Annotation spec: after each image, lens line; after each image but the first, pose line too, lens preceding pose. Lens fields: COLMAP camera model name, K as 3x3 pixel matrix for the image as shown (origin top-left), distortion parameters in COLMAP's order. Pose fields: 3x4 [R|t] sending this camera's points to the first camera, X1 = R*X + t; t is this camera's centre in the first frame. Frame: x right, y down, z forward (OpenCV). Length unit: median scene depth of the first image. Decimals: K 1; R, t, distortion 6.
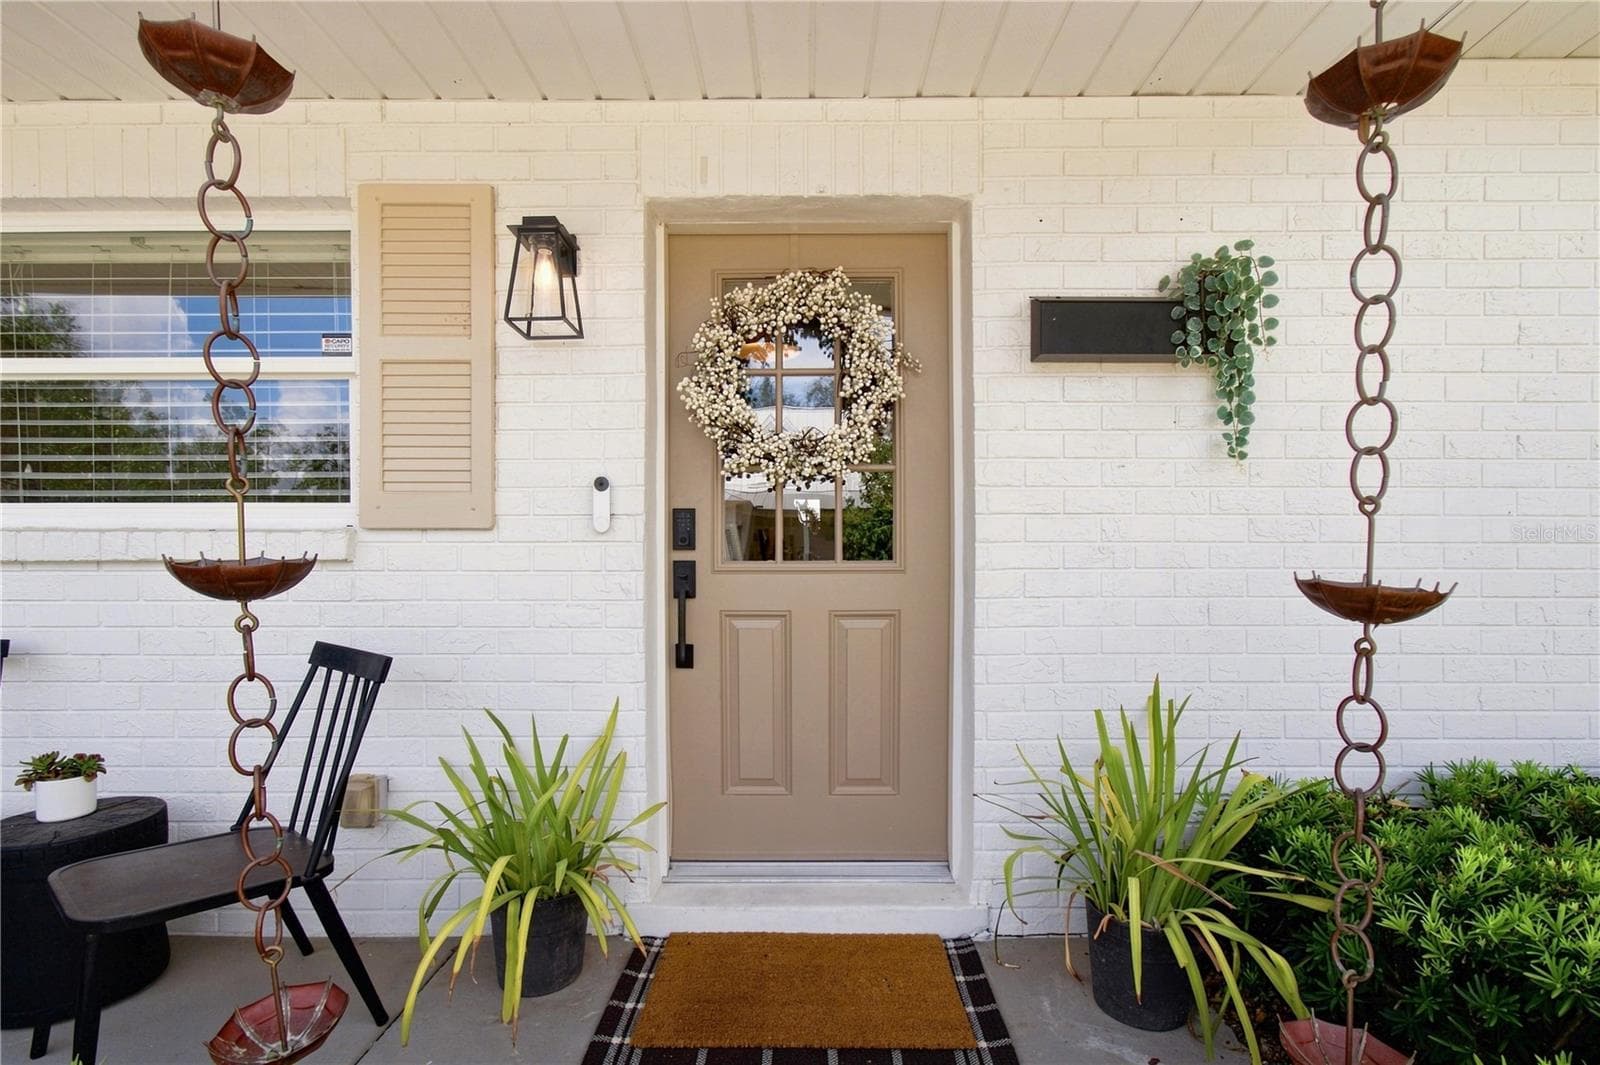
lens RADIAL K [[756.0, 0, 800.0], [0, 756.0, 532.5], [0, 0, 1]] dist [0.013440, 0.000327]
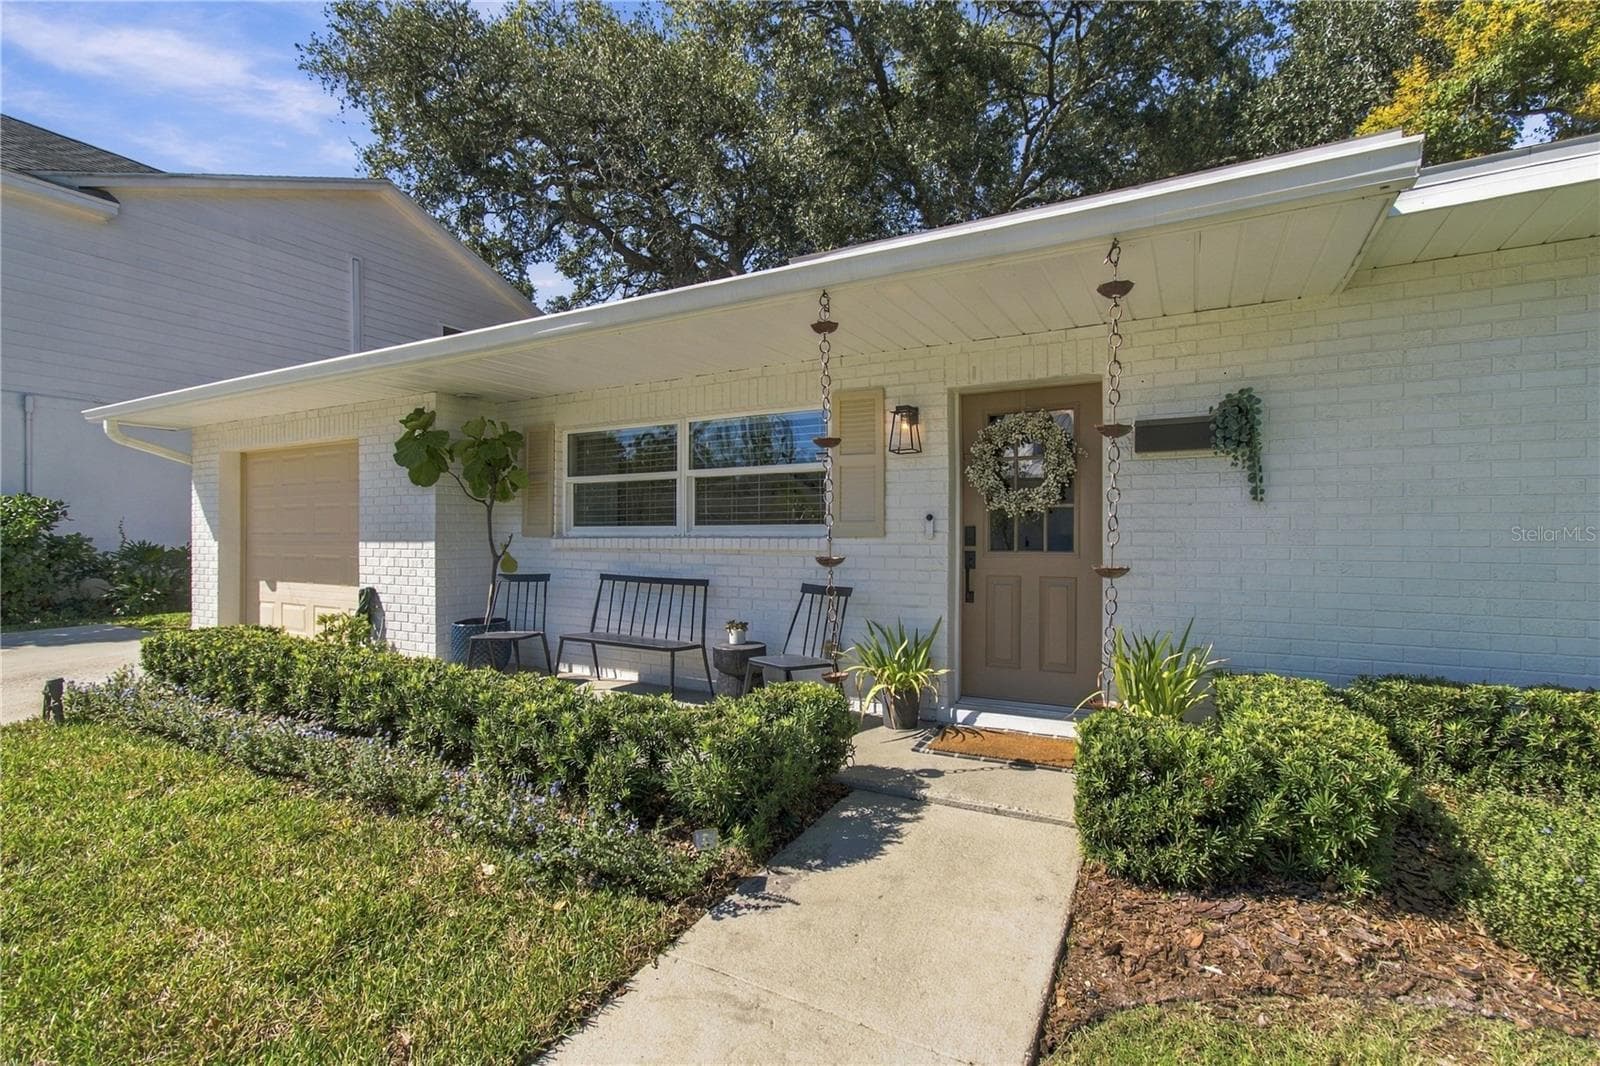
lens RADIAL K [[712.9, 0, 800.0], [0, 712.9, 533.0], [0, 0, 1]] dist [0.013294, 0.000117]
pose [[0.872944, -0.001278, -0.487818, 0.435888], [0.020188, 0.999235, 0.033509, -0.095464], [0.487402, -0.039099, 0.872302, -1.045918]]
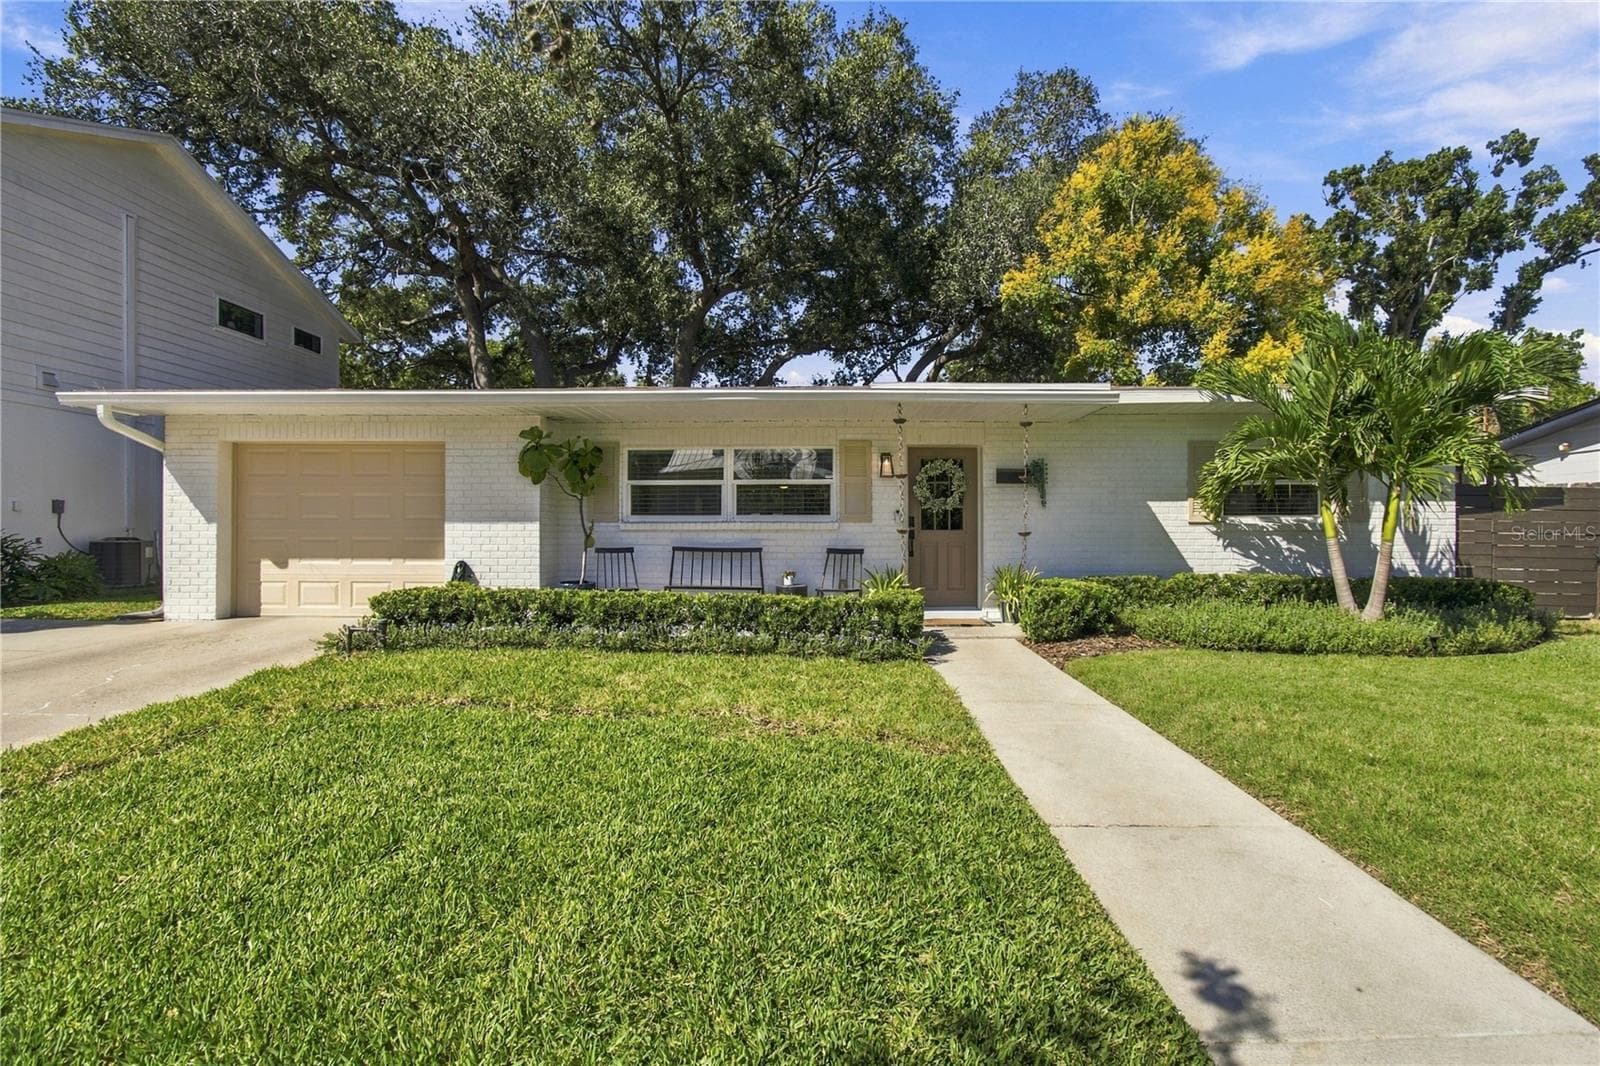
lens RADIAL K [[705.8, 0, 800.0], [0, 705.8, 533.0], [0, 0, 1]] dist [-0.002046, 0.000255]
pose [[0.999172, 0.001756, -0.040660, -0.626467], [-0.000060, 0.999131, 0.041683, -0.109963], [0.040697, -0.041646, 0.998303, -2.975112]]
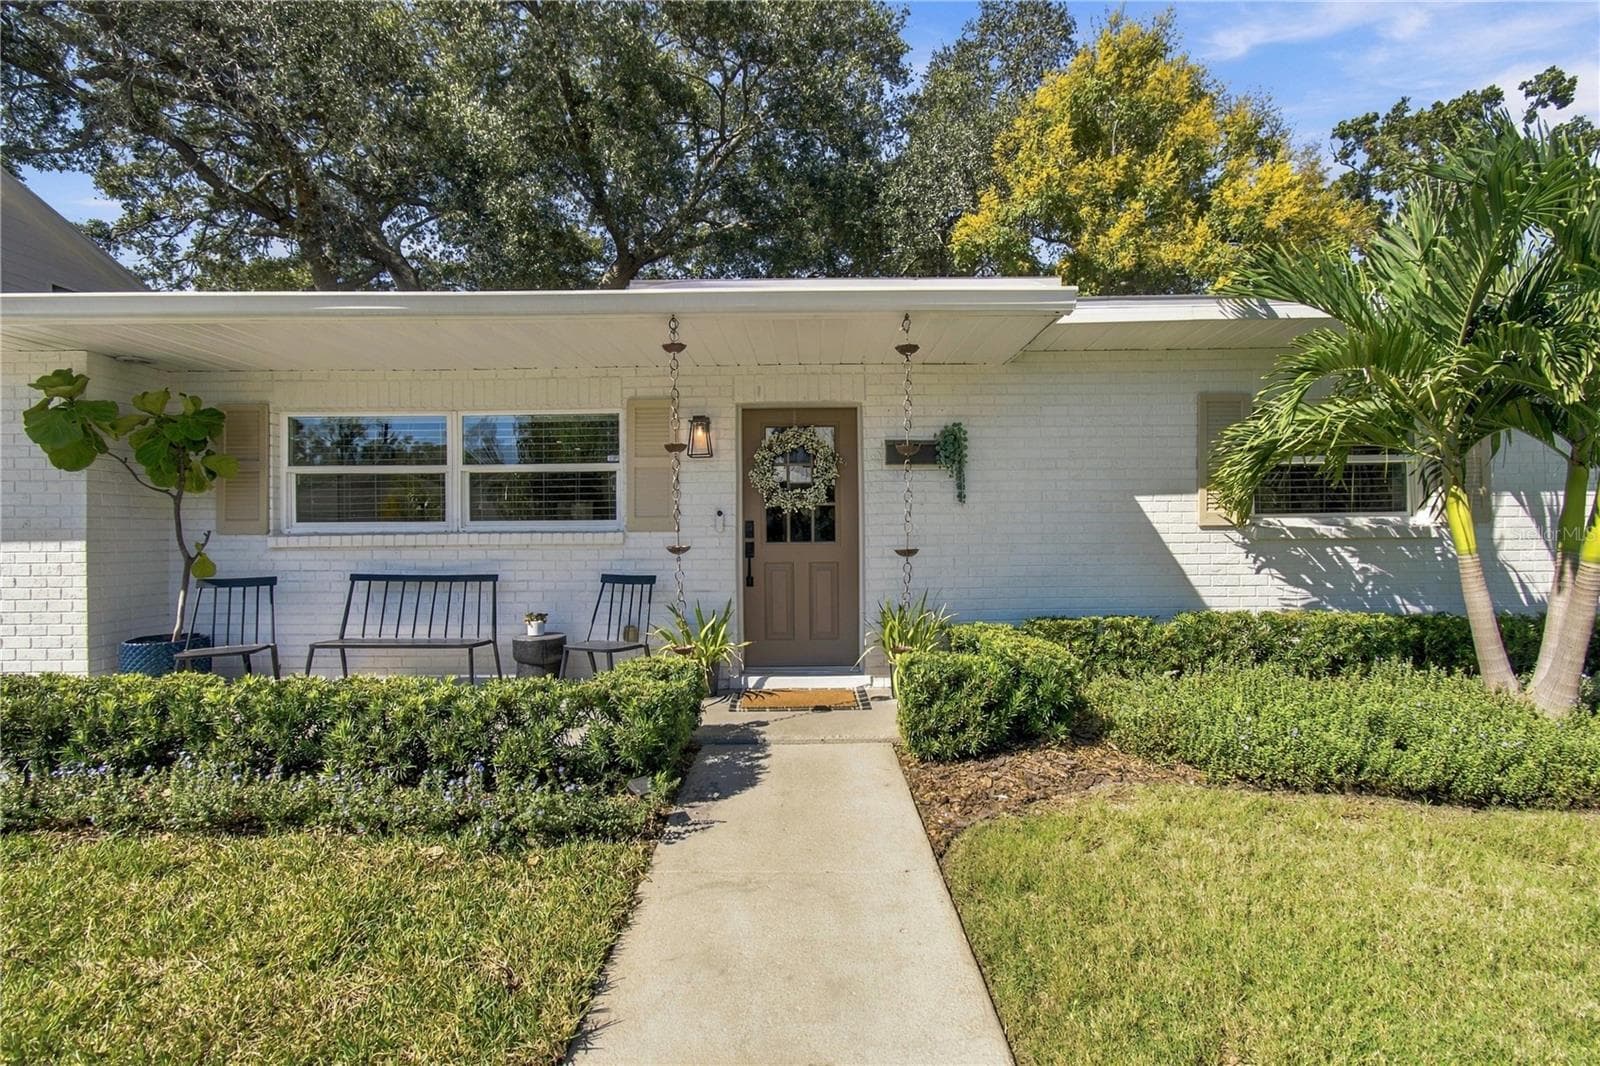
lens RADIAL K [[724.1, 0, 800.0], [0, 724.1, 533.0], [0, 0, 1]] dist [0.001781, -0.000159]
pose [[0.999776, -0.007832, -0.019654, 0.057694], [0.008566, 0.999259, 0.037517, -0.086841], [0.019346, -0.037677, 0.999103, -1.473916]]
